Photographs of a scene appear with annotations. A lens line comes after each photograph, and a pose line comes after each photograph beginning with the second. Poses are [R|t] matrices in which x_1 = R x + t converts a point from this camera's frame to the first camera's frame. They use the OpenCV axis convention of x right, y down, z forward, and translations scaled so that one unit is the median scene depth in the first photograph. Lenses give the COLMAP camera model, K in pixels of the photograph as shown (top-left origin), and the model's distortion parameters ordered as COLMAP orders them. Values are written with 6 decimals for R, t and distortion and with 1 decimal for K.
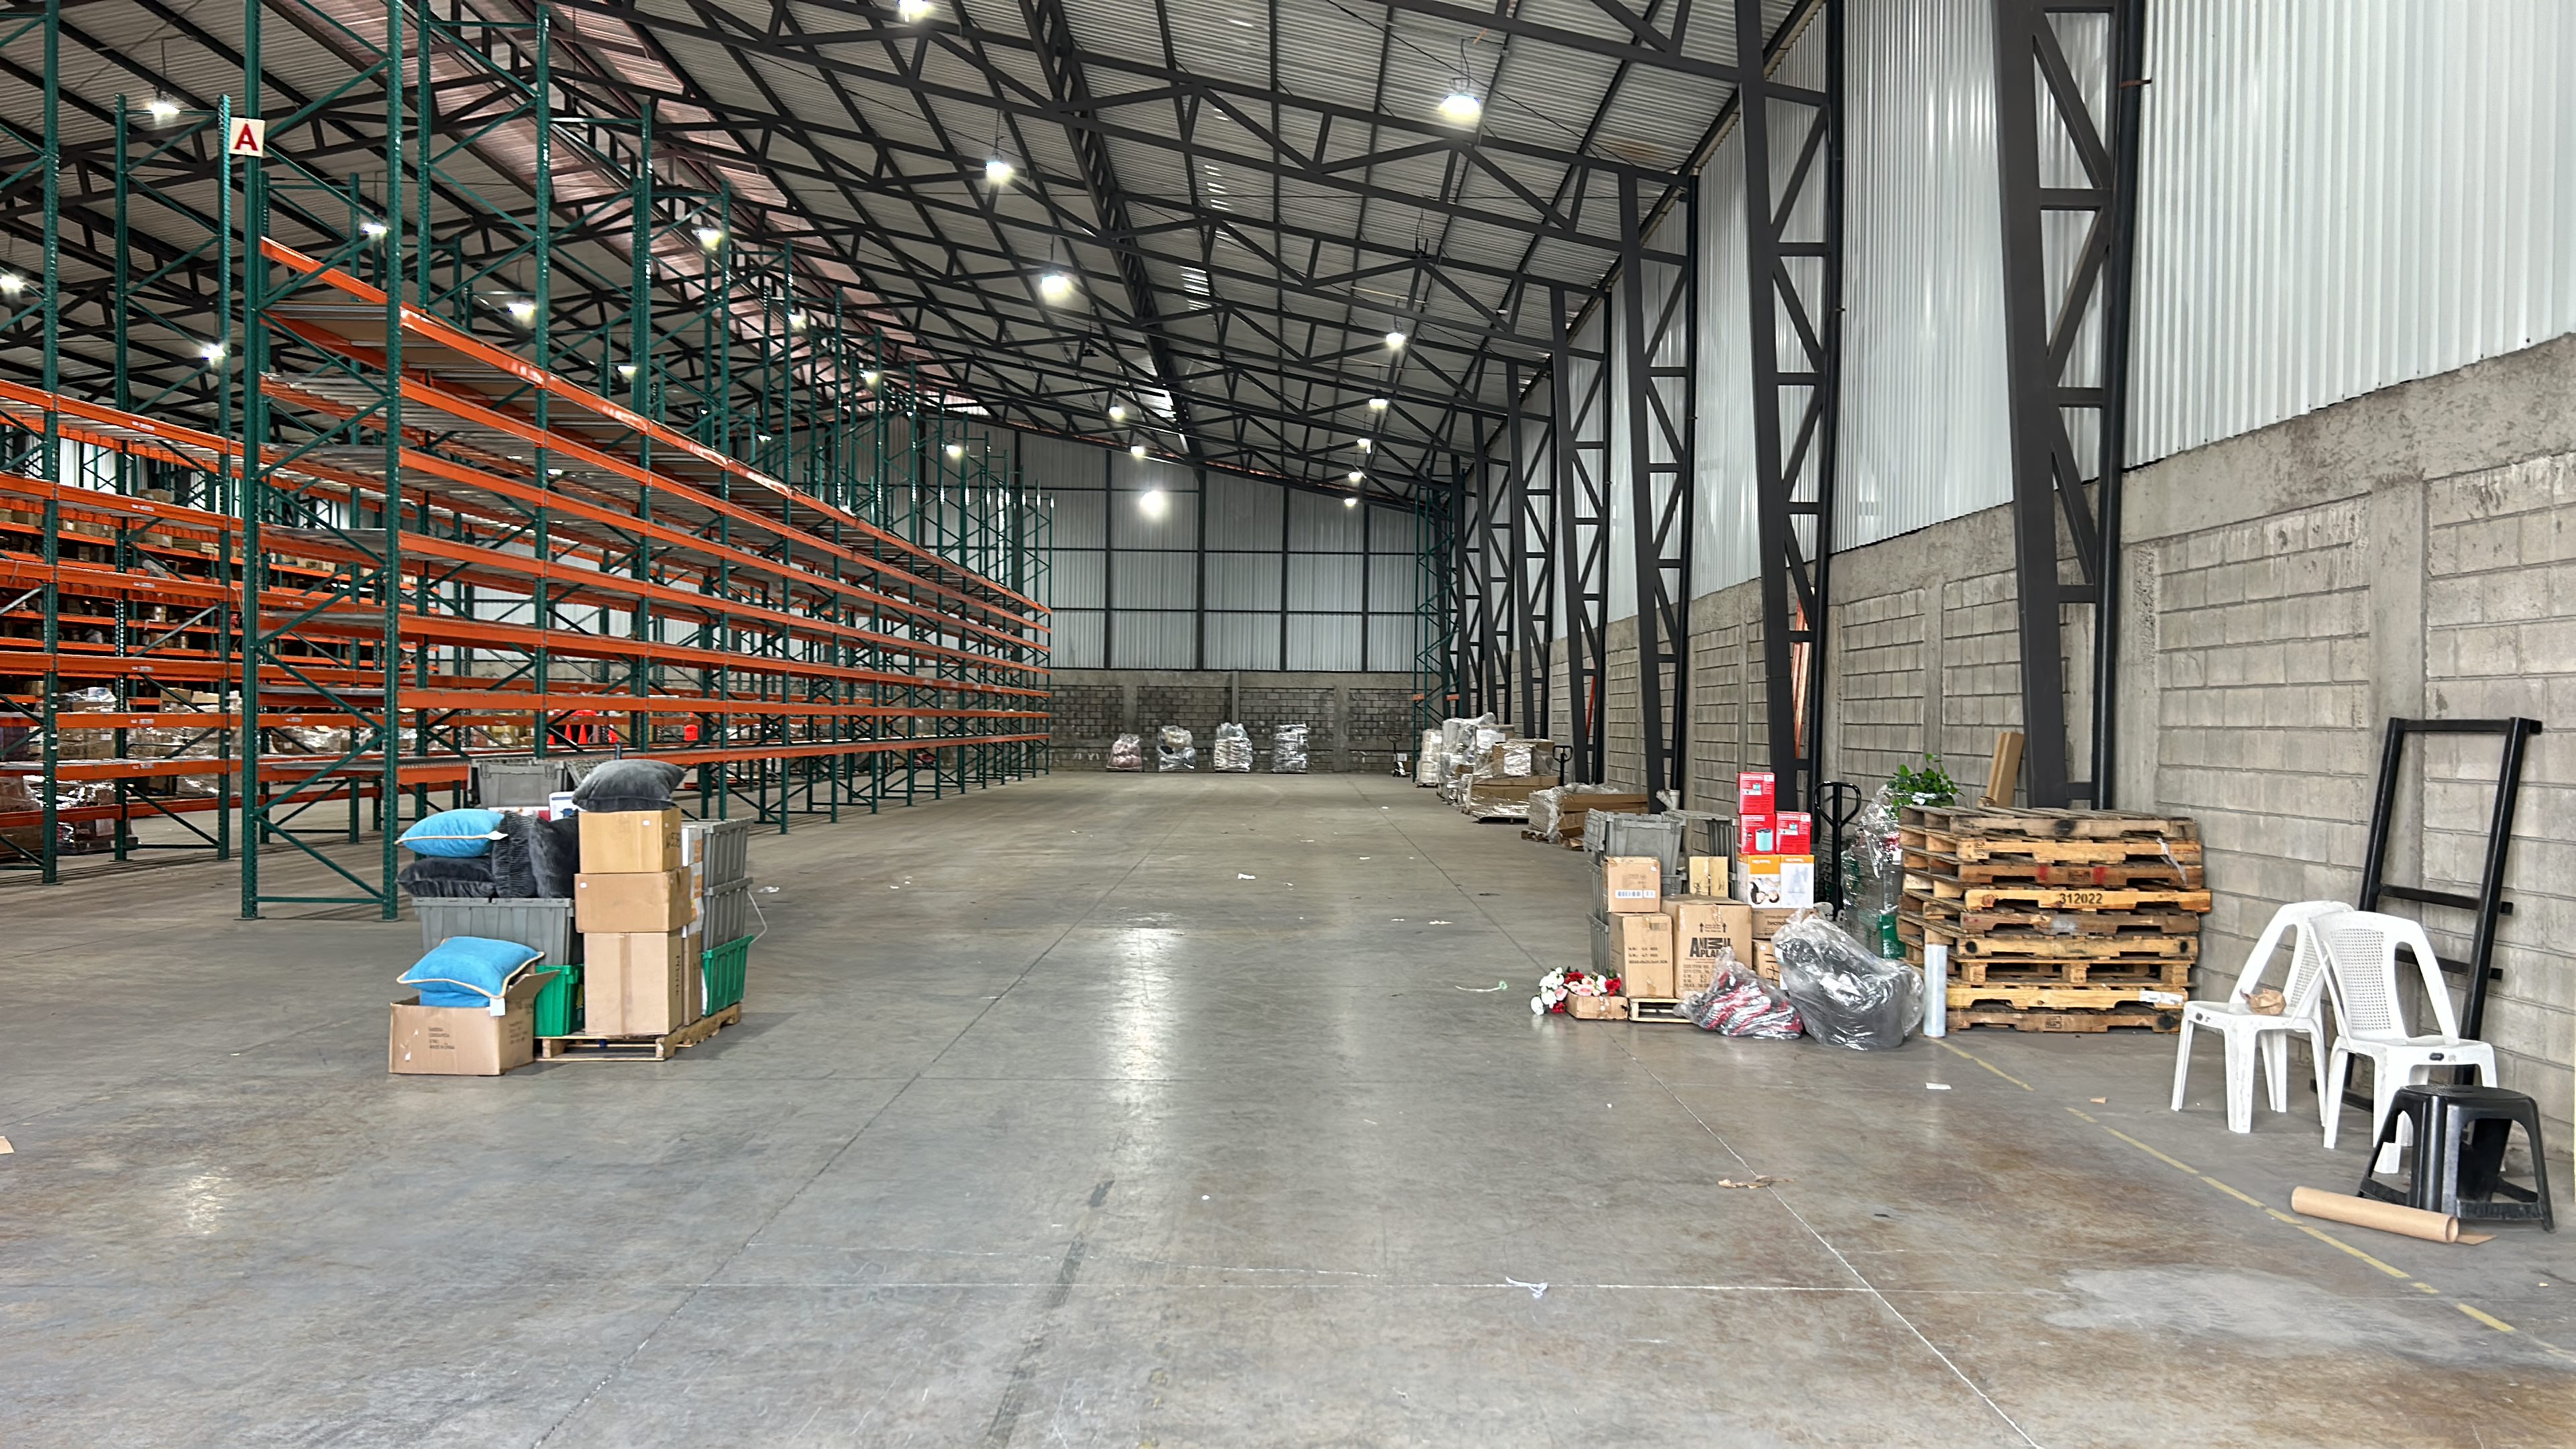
lens RADIAL K [[2027.4, 0, 1323.2], [0, 2027.4, 743.6], [0, 0, 1]] dist [0.064914, -0.076398]
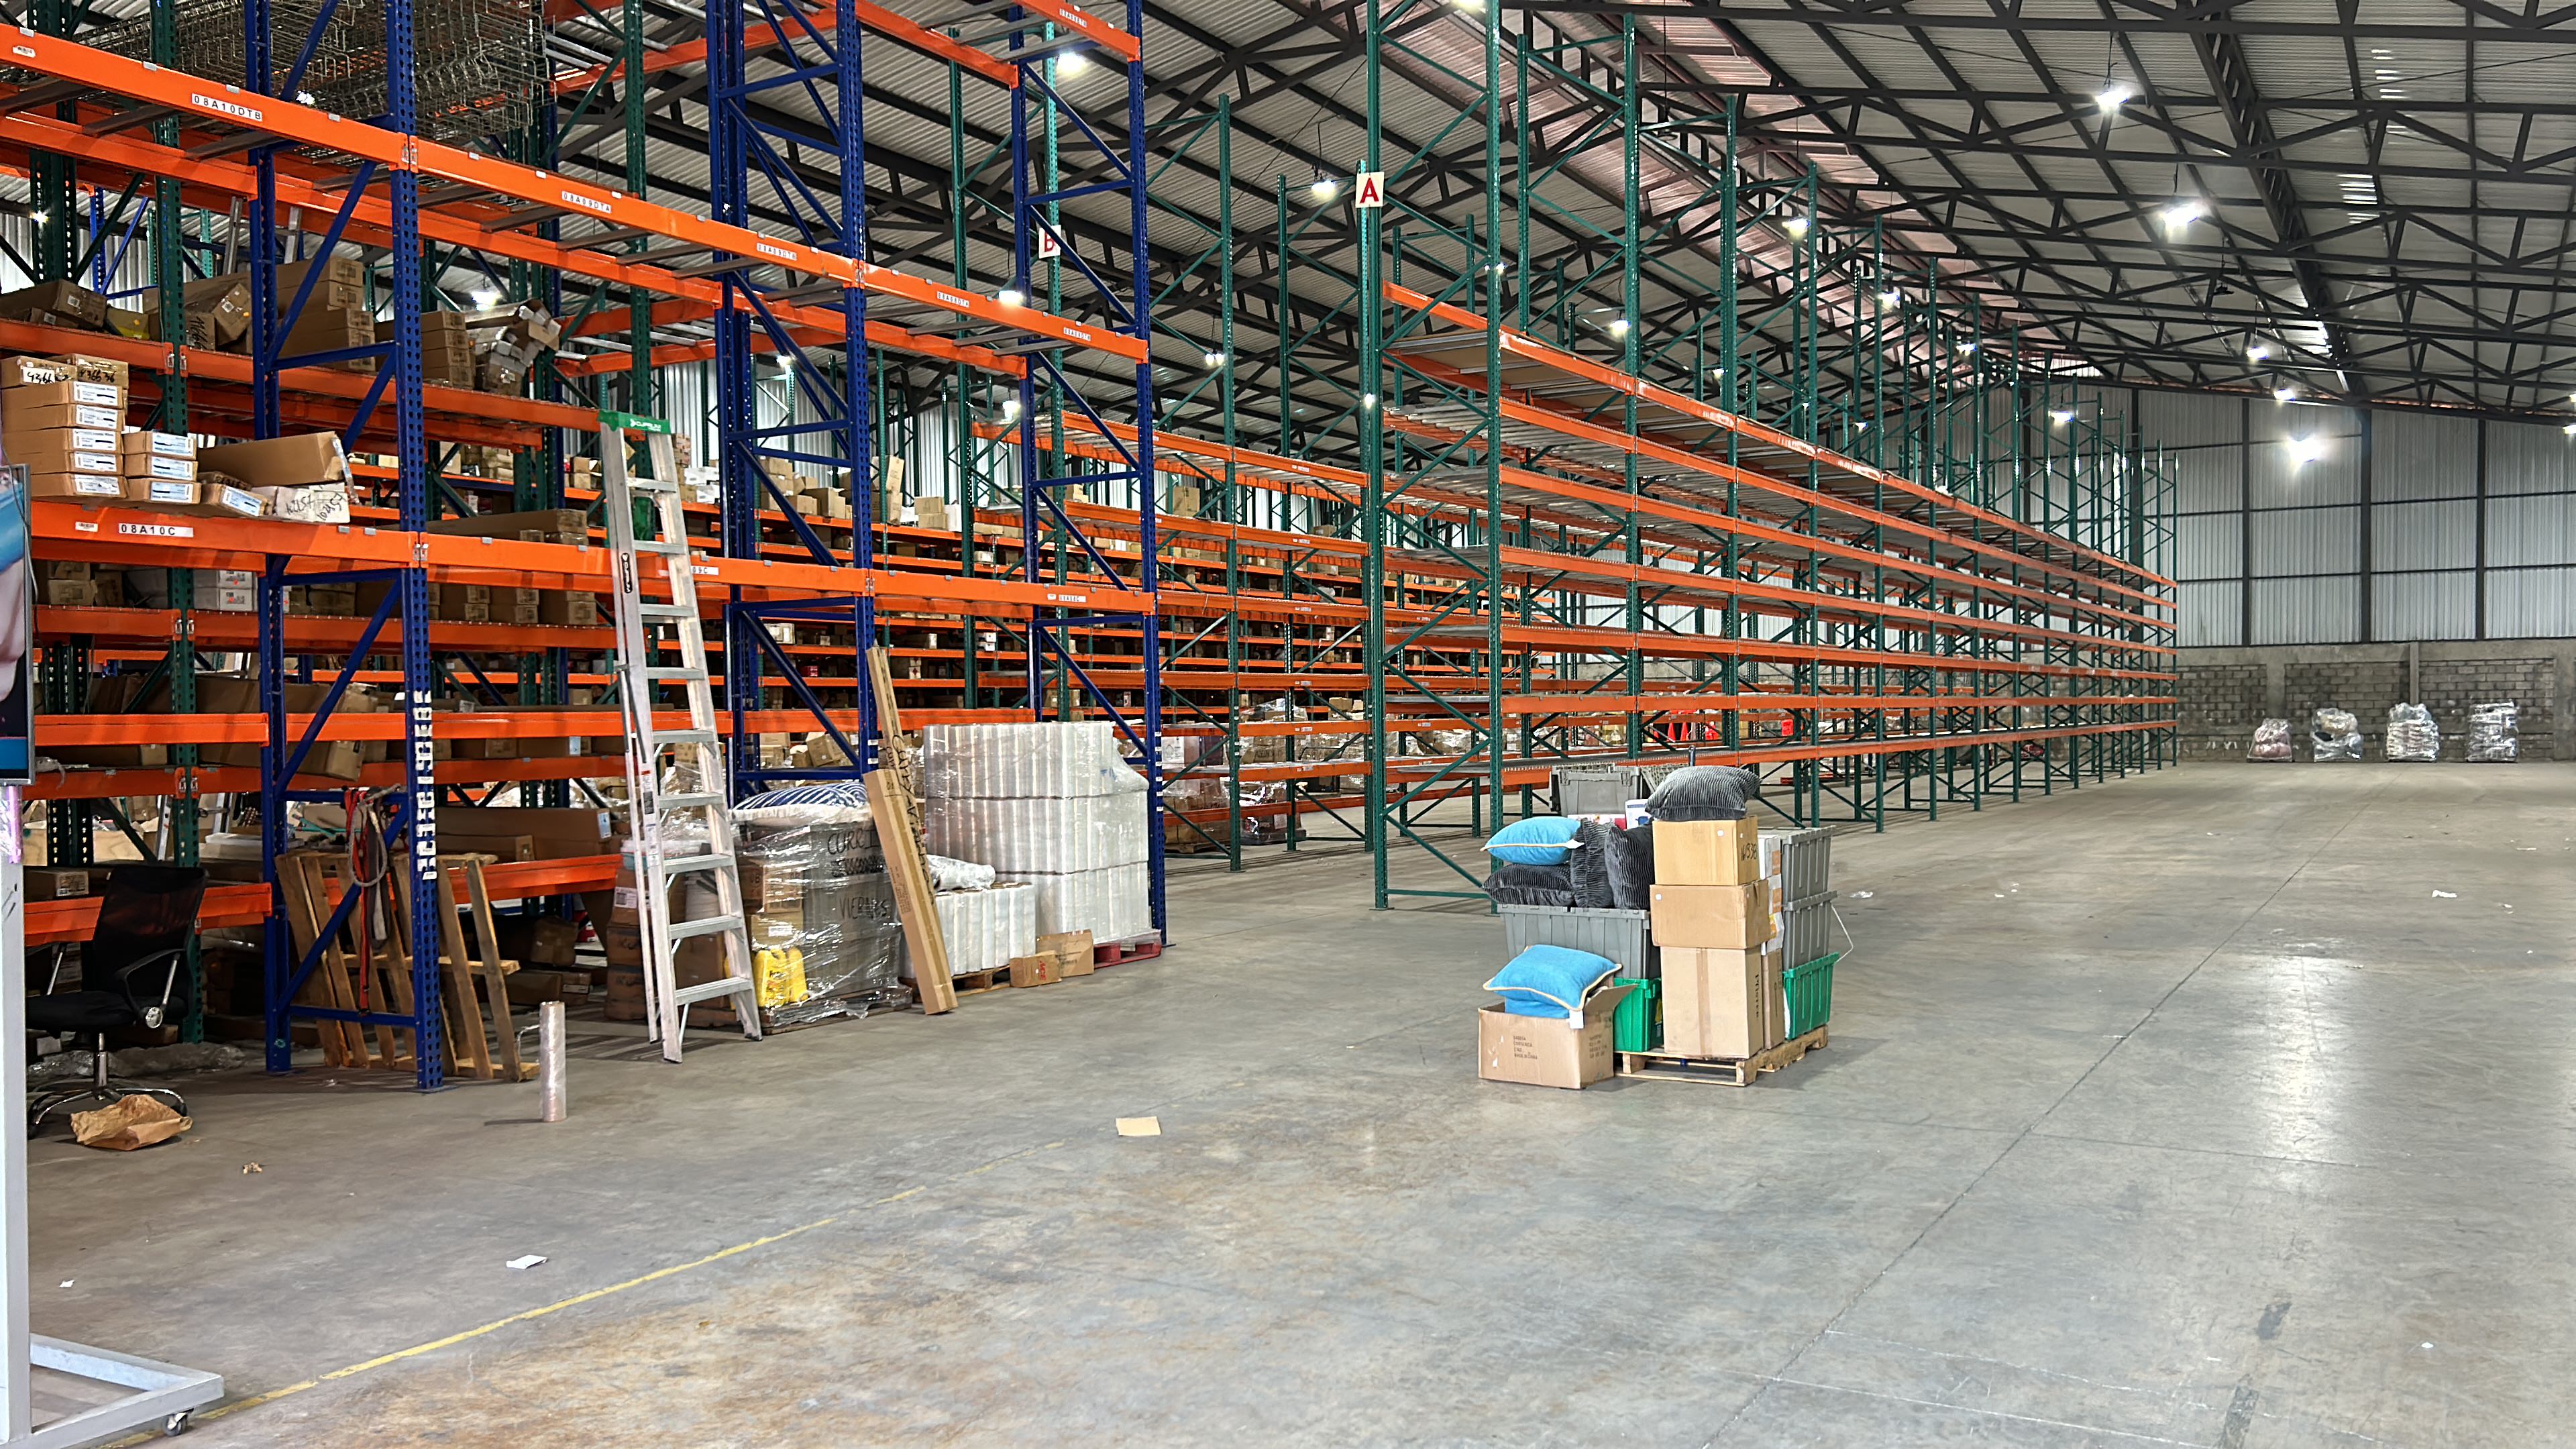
lens RADIAL K [[2027.4, 0, 1278.1], [0, 2027.4, 750.0], [0, 0, 1]] dist [0.064914, -0.076398]
pose [[0.853762, -0.012599, -0.520511, -0.005739], [0.016512, 0.999860, 0.002883, -0.002195], [0.520401, -0.011056, 0.853850, 0.032698]]
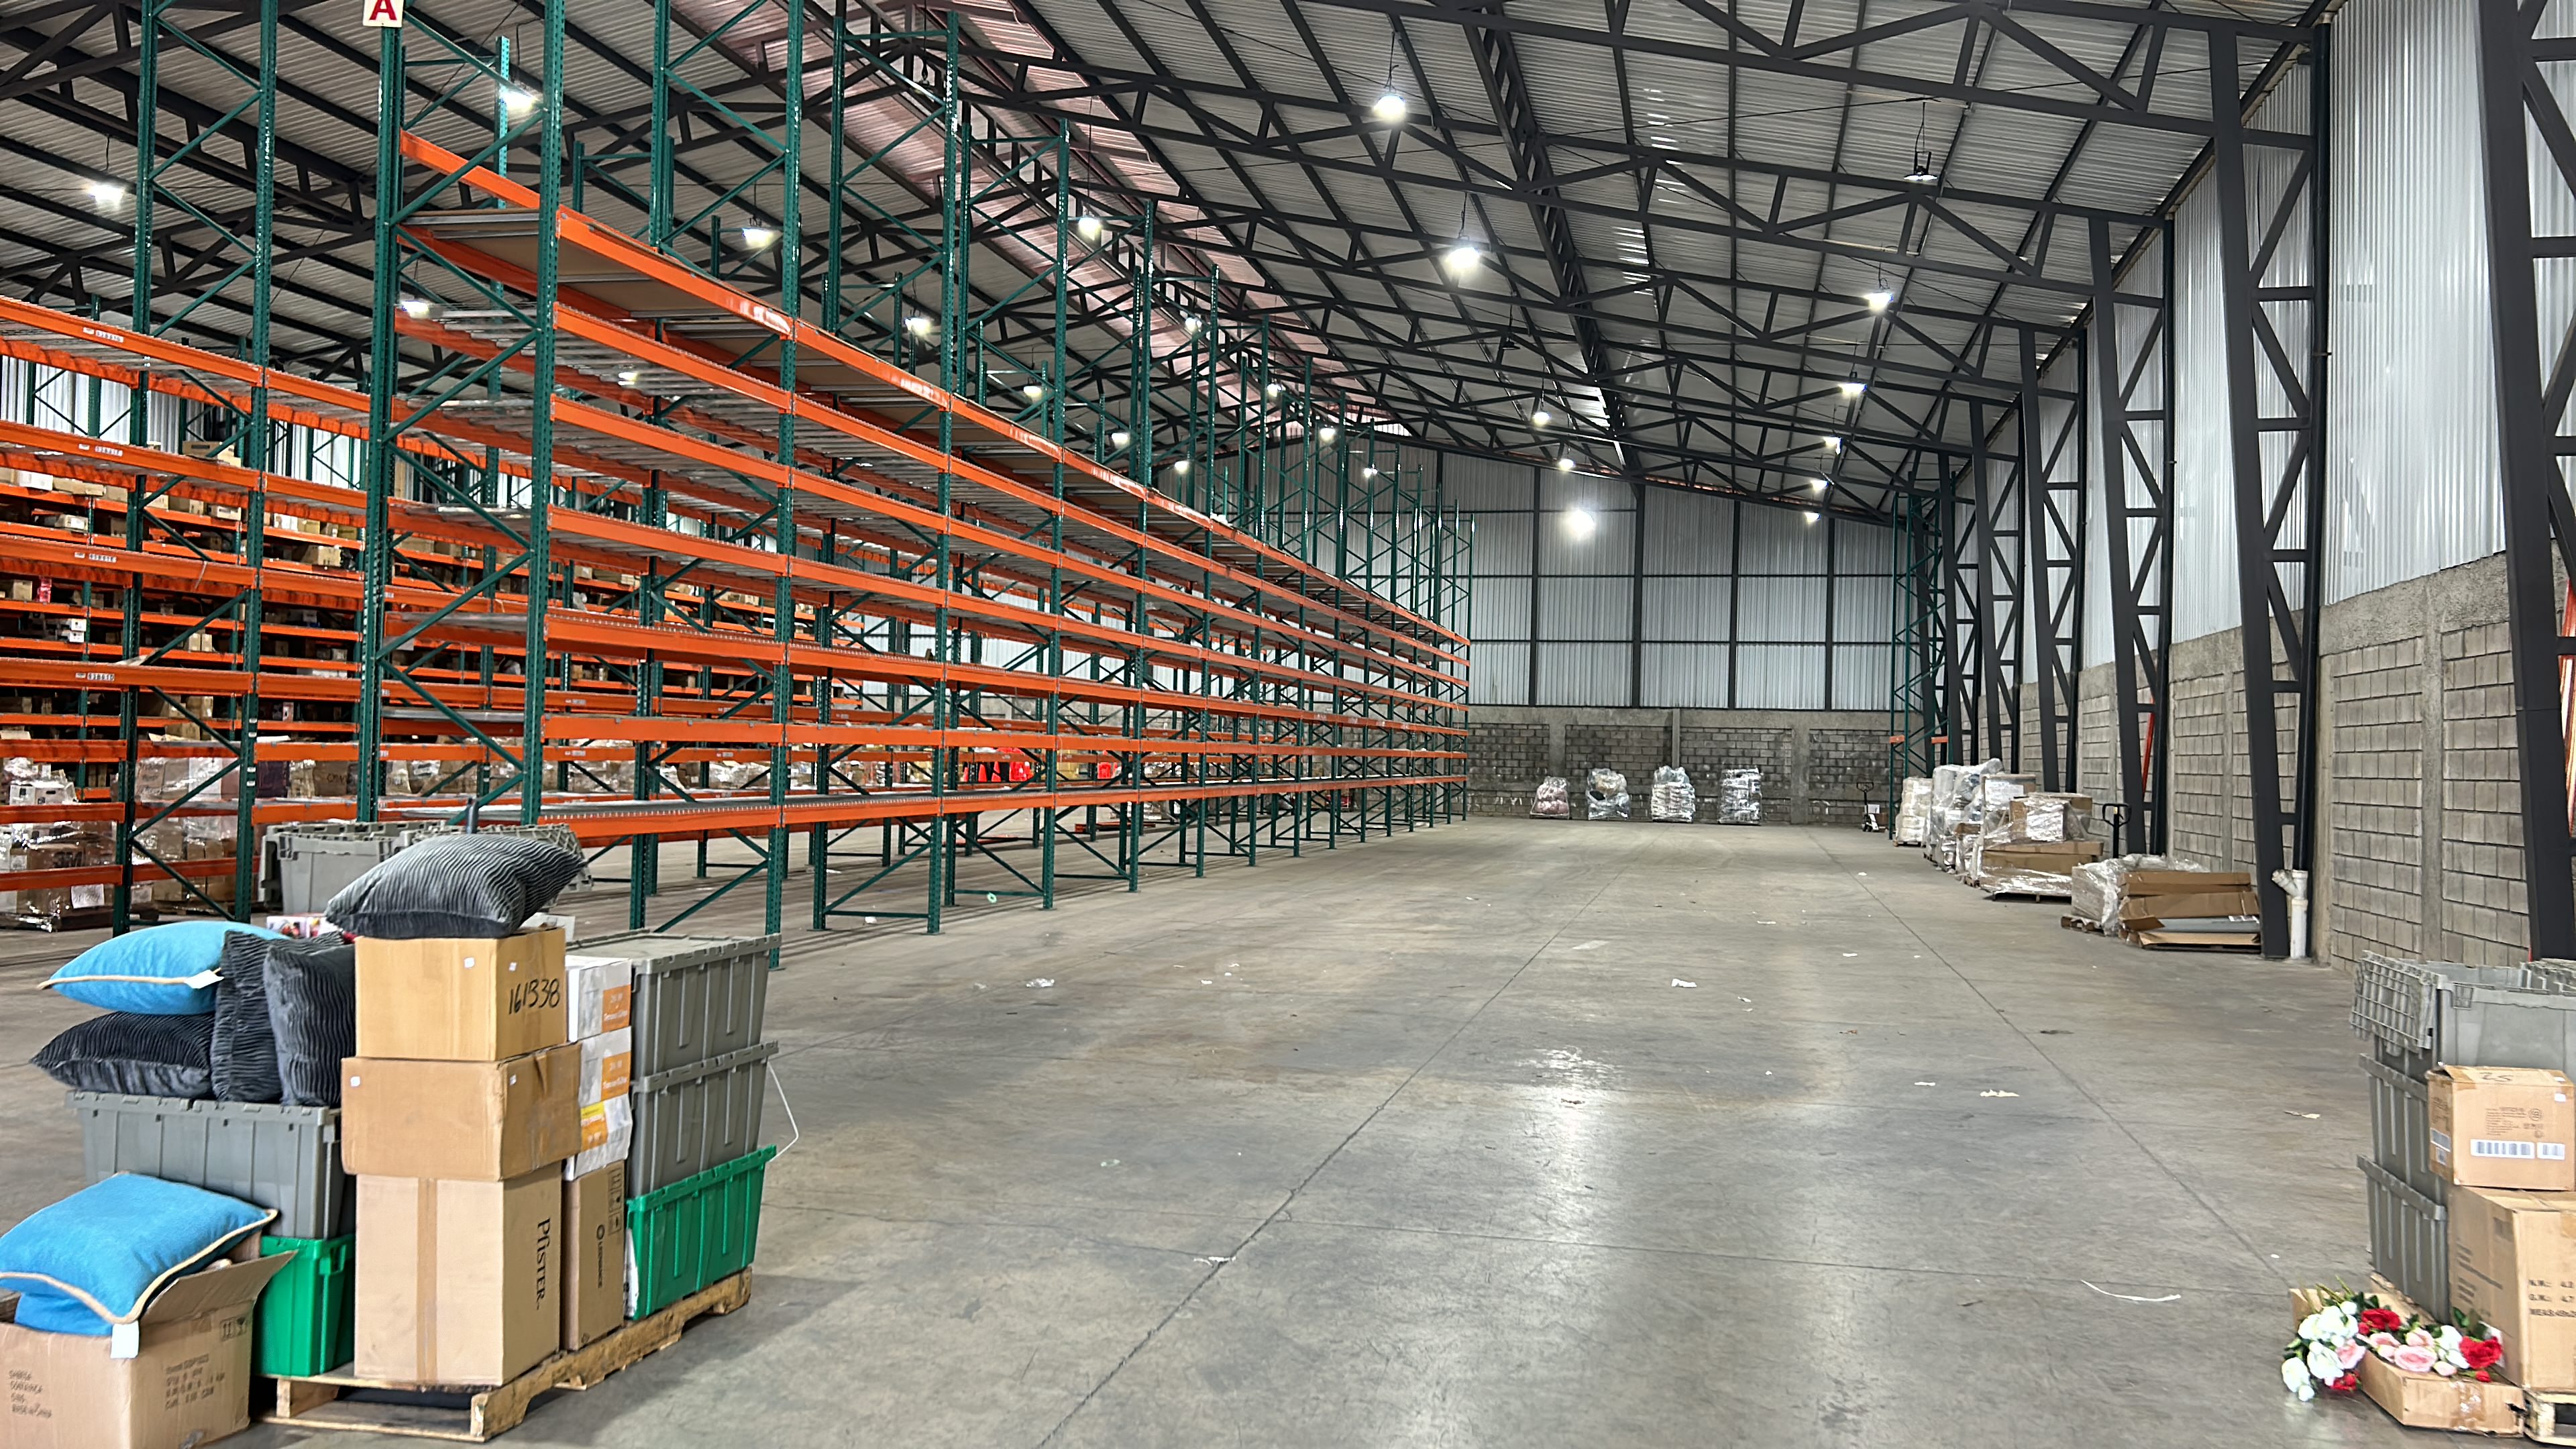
lens RADIAL K [[2027.4, 0, 1276.7], [0, 2027.4, 722.0], [0, 0, 1]] dist [0.064914, -0.076398]
pose [[0.971711, 0.006736, -0.236077, -0.006528], [-0.013982, 0.999481, -0.029033, -0.003316], [0.235759, 0.031513, 0.971300, 0.205885]]
